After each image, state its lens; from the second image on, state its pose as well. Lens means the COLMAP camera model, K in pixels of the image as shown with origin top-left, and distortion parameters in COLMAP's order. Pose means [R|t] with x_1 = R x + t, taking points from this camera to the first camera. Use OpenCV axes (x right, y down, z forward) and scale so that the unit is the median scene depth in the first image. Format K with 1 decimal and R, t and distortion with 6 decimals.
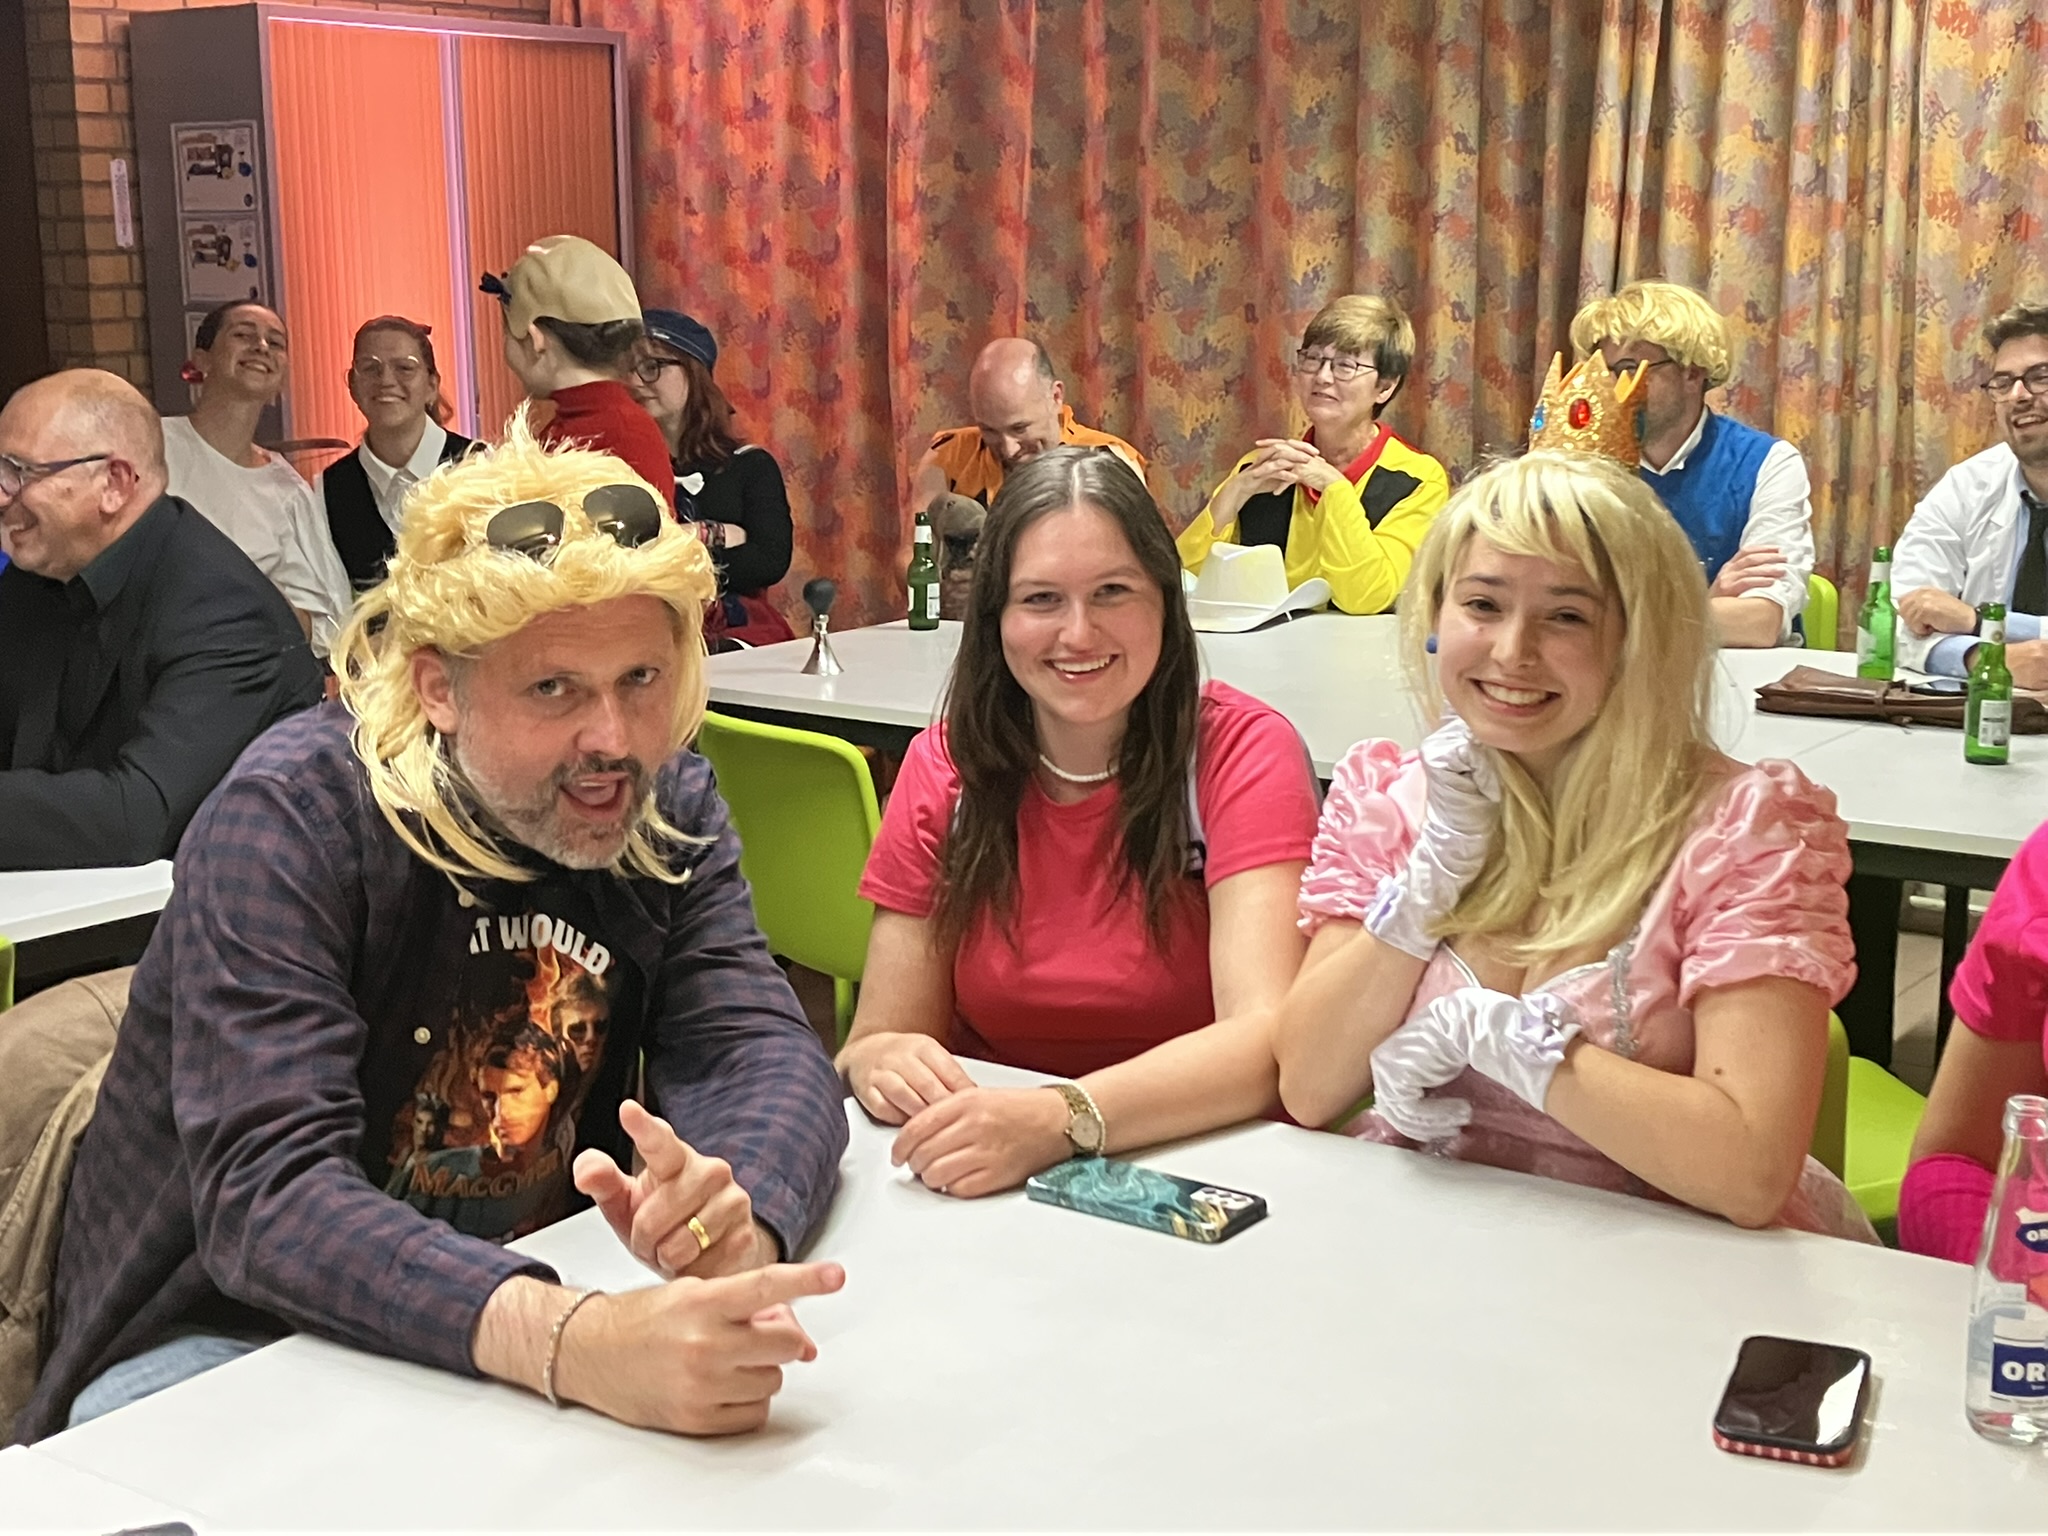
lens RADIAL K [[2654.0, 0, 1024.0], [0, 2654.0, 768.0], [0, 0, 1]] dist [0.097253, -0.255998]
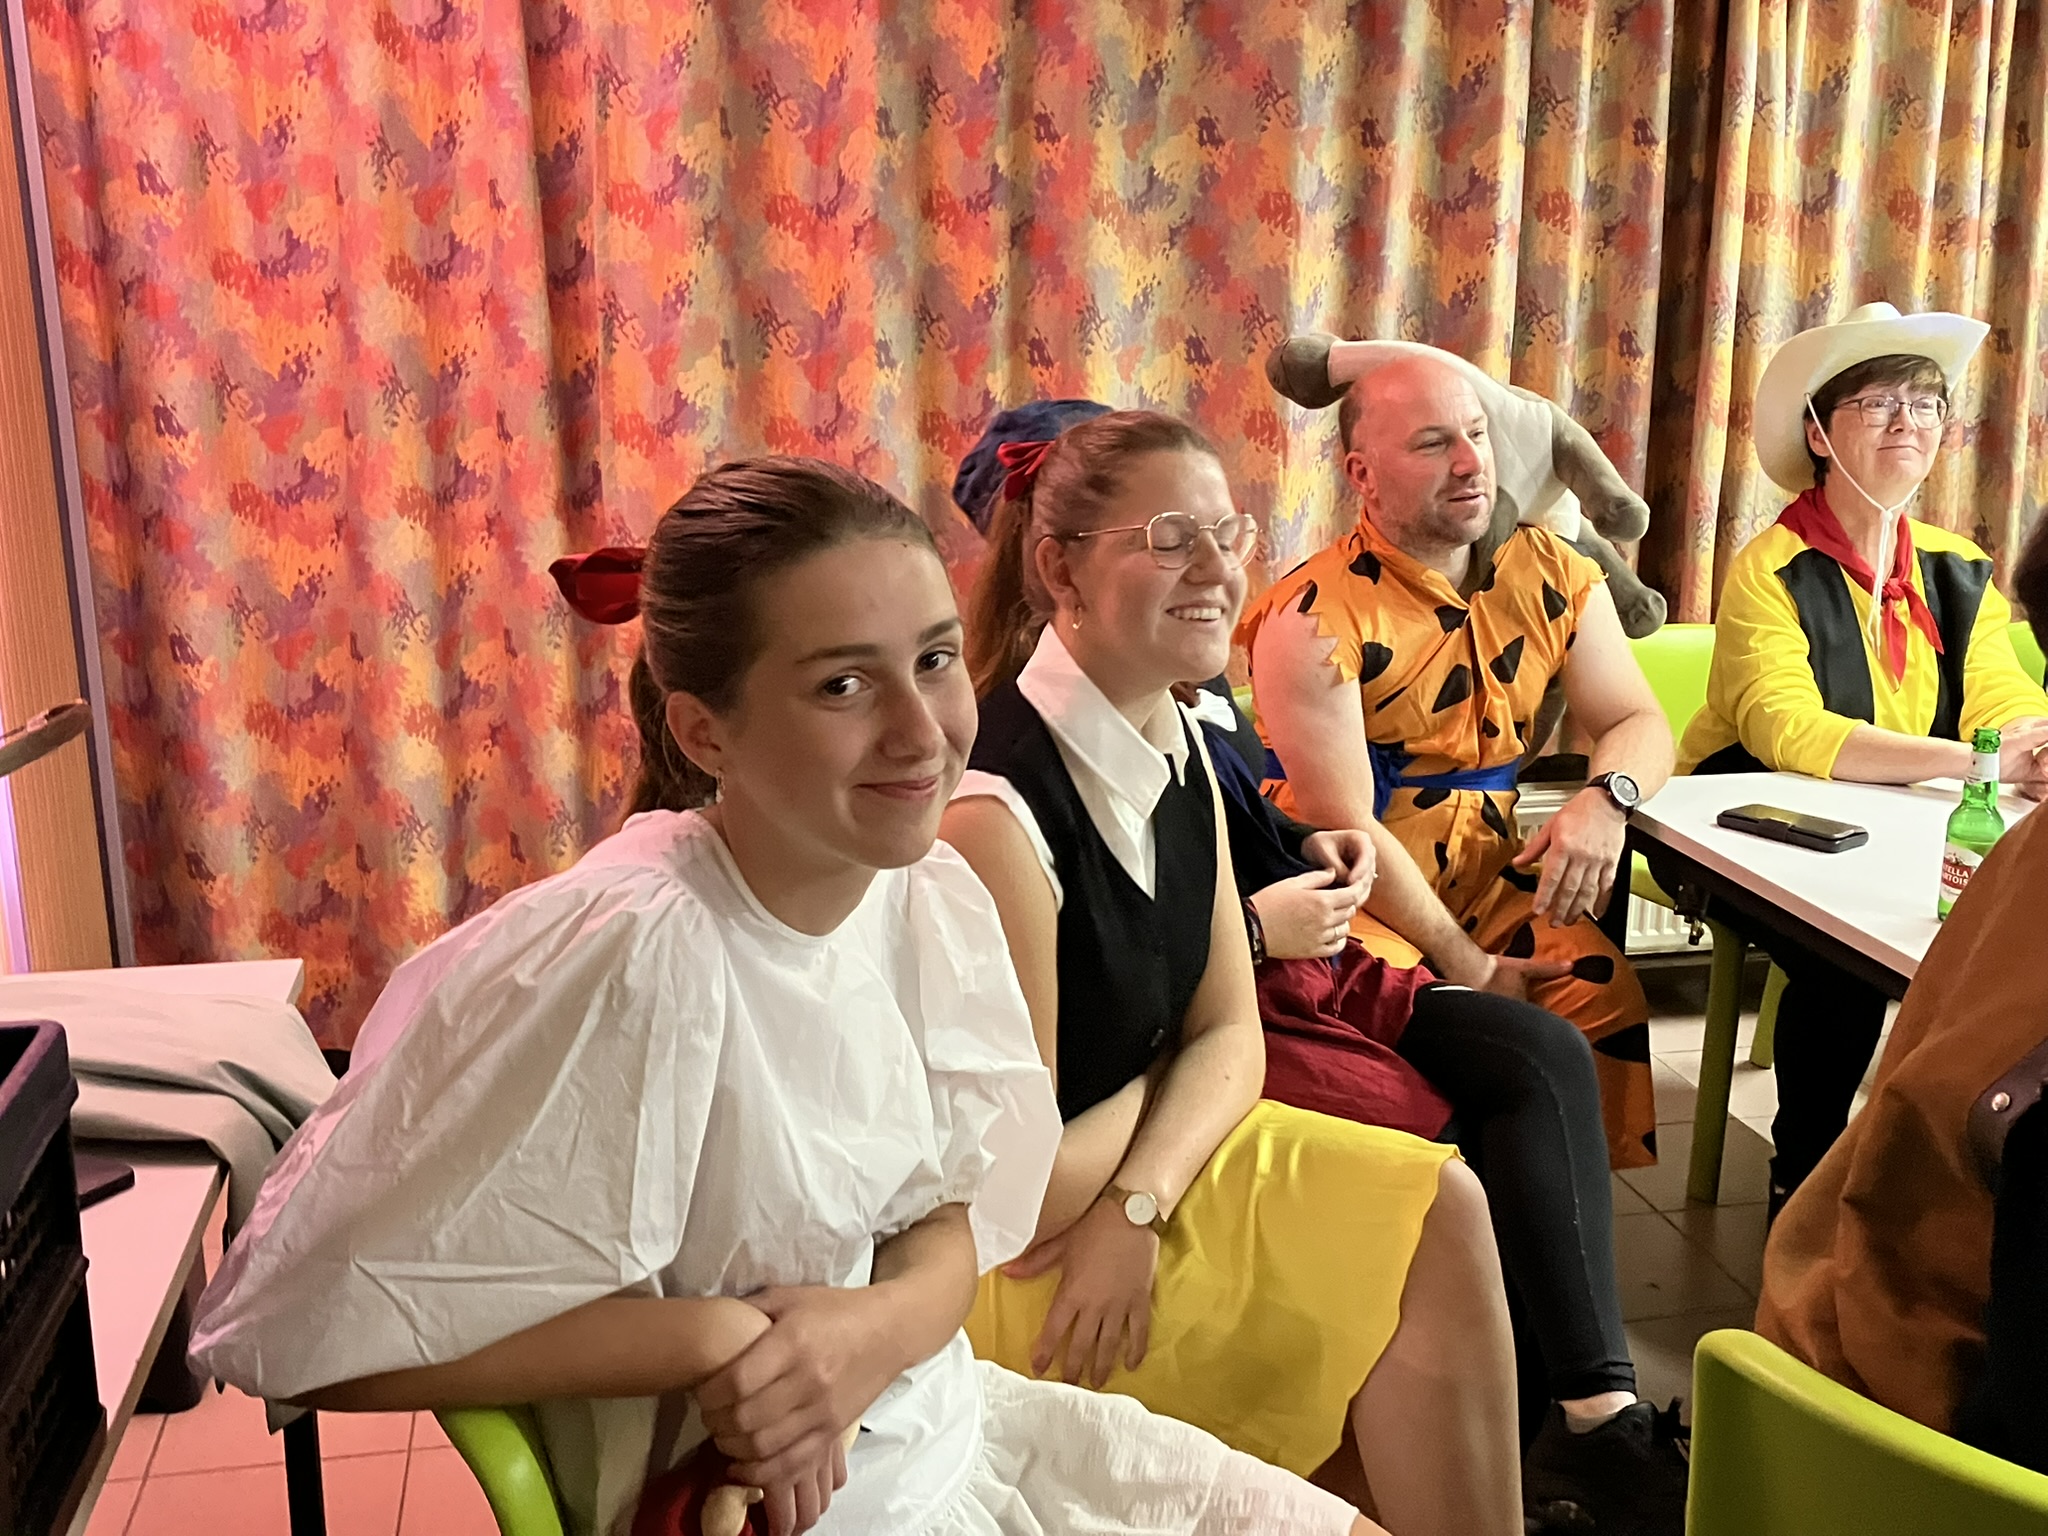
lens RADIAL K [[2164.5, 0, 1064.6], [0, 2164.5, 805.6], [0, 0, 1]] dist [0.003284, 0.017381]
pose [[0.660476, -0.176381, 0.729837, -0.406426], [0.136504, 0.984026, 0.114279, -0.120507], [-0.738335, 0.024147, 0.674002, 0.626799]]
